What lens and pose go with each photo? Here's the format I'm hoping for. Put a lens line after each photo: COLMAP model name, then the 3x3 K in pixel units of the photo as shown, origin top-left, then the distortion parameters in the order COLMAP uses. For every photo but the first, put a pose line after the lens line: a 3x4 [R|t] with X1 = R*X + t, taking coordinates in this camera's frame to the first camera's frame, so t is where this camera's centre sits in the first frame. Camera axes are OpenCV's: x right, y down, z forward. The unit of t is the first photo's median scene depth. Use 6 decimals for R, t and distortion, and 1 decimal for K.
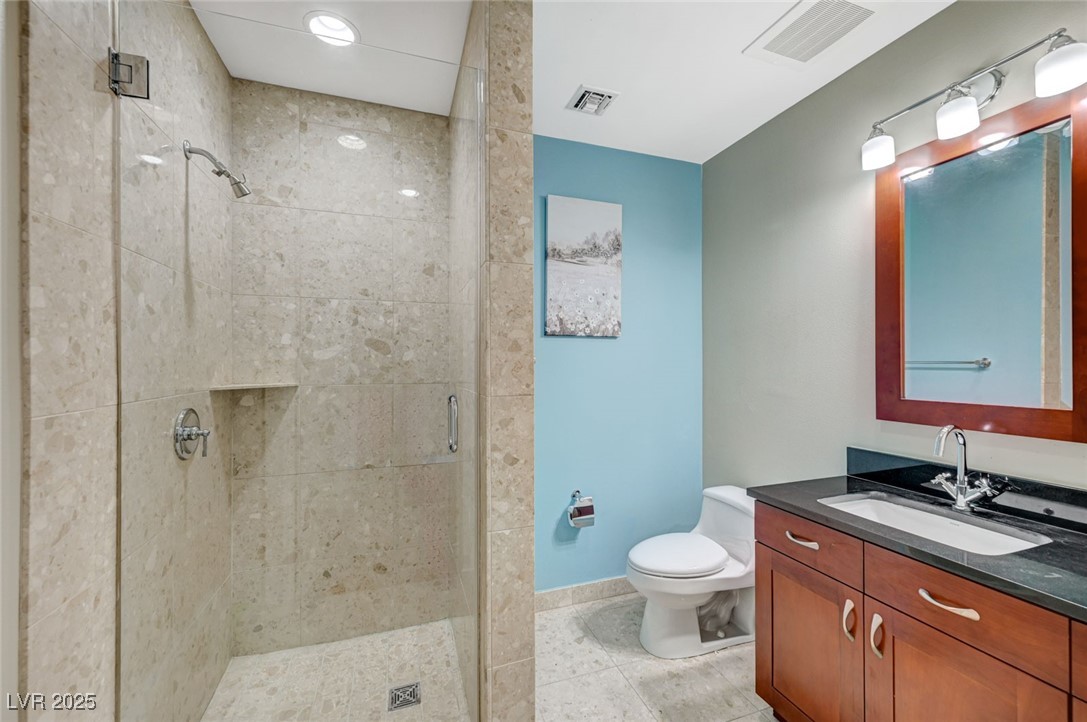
lens RADIAL K [[430.7, 0, 543.5], [0, 430.7, 359.7], [0, 0, 1]] dist [0.002146, 0.000735]
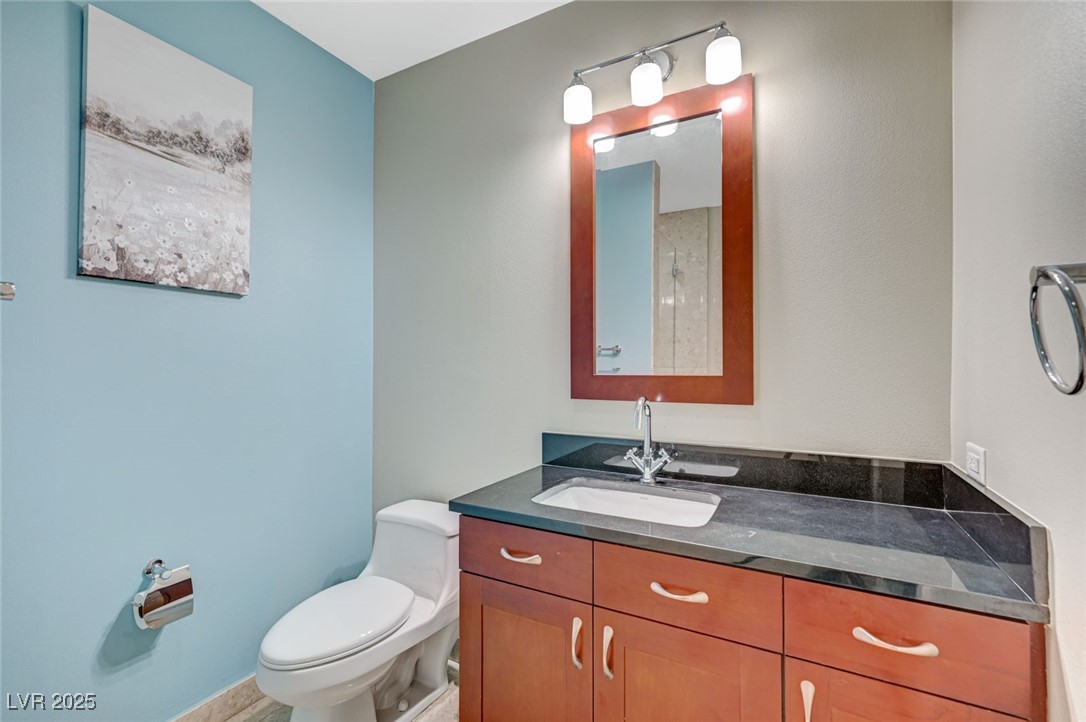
lens RADIAL K [[500.2, 0, 554.9], [0, 500.2, 355.6], [0, 0, 1]] dist [0.005295, -0.000256]
pose [[0.744815, 0.006702, 0.667237, 0.033727], [-0.006051, 0.999976, -0.003291, 0.046216], [-0.667243, -0.001586, 0.744838, 0.214770]]
